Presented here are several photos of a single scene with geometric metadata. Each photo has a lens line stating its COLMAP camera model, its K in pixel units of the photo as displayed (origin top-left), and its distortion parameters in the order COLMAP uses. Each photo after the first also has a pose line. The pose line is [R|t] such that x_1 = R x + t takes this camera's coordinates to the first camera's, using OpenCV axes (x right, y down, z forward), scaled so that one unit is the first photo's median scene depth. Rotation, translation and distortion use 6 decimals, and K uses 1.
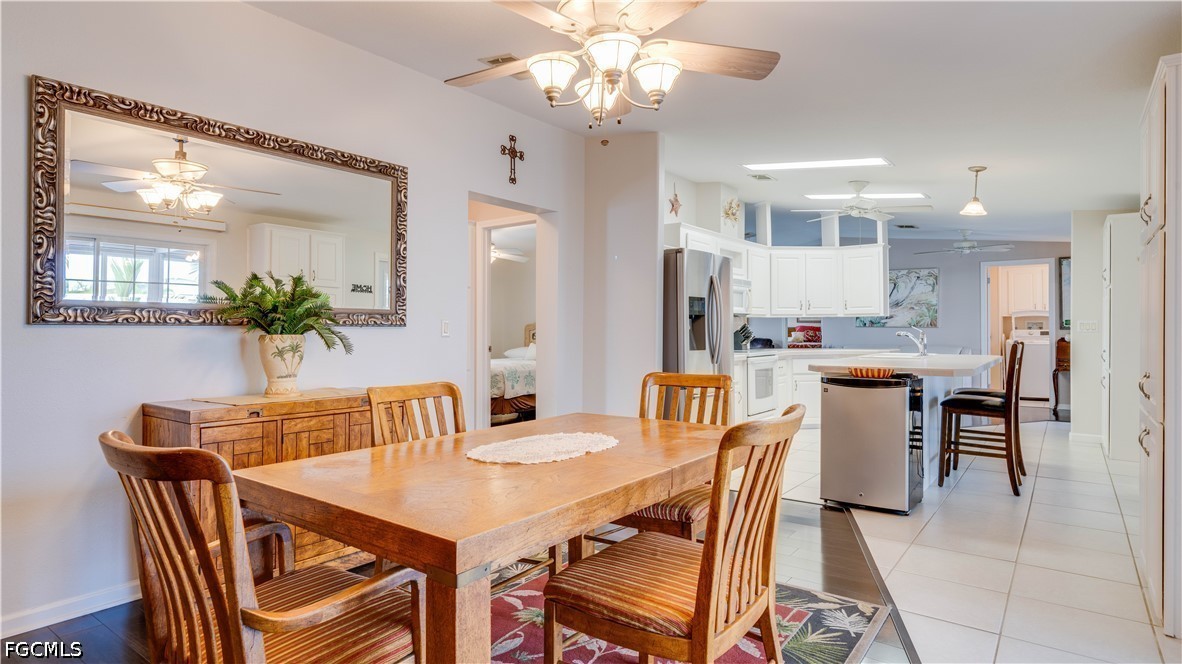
lens RADIAL K [[641.9, 0, 588.7], [0, 641.9, 326.4], [0, 0, 1]] dist [0.007148, -0.000108]
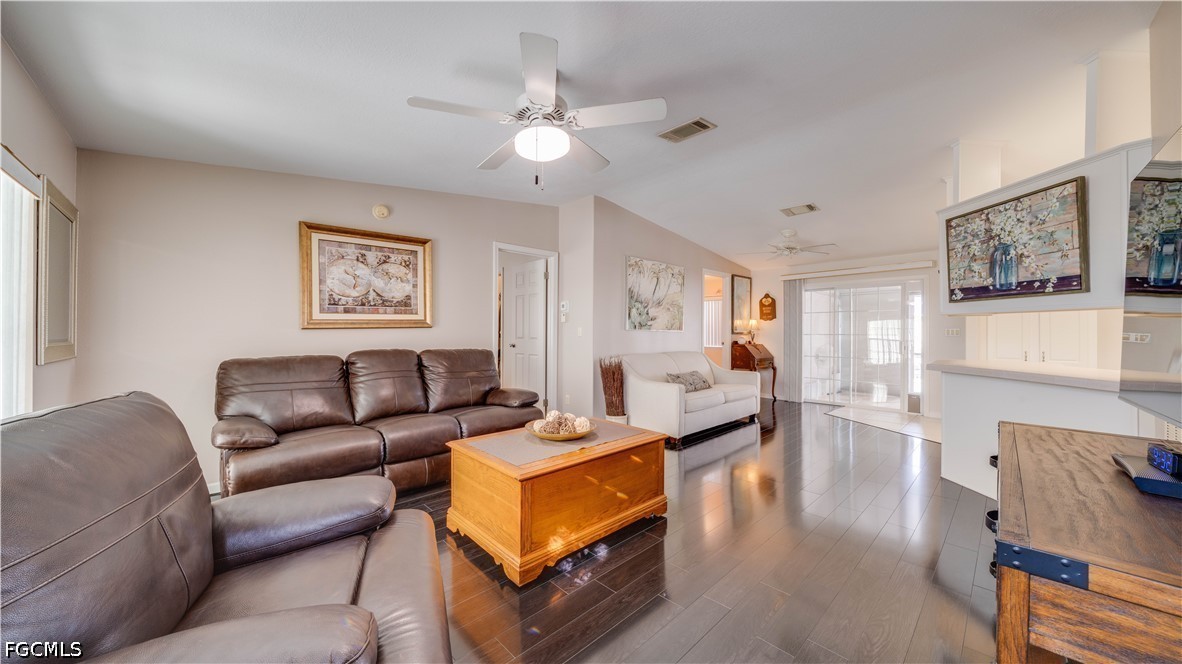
lens RADIAL K [[413.3, 0, 586.9], [0, 413.3, 329.9], [0, 0, 1]] dist [-0.005214, -0.000517]
pose [[0.157921, 0.004096, 0.987443, -0.073739], [-0.012359, 0.999921, -0.002172, 0.002655], [-0.987374, -0.011861, 0.157960, 1.151996]]
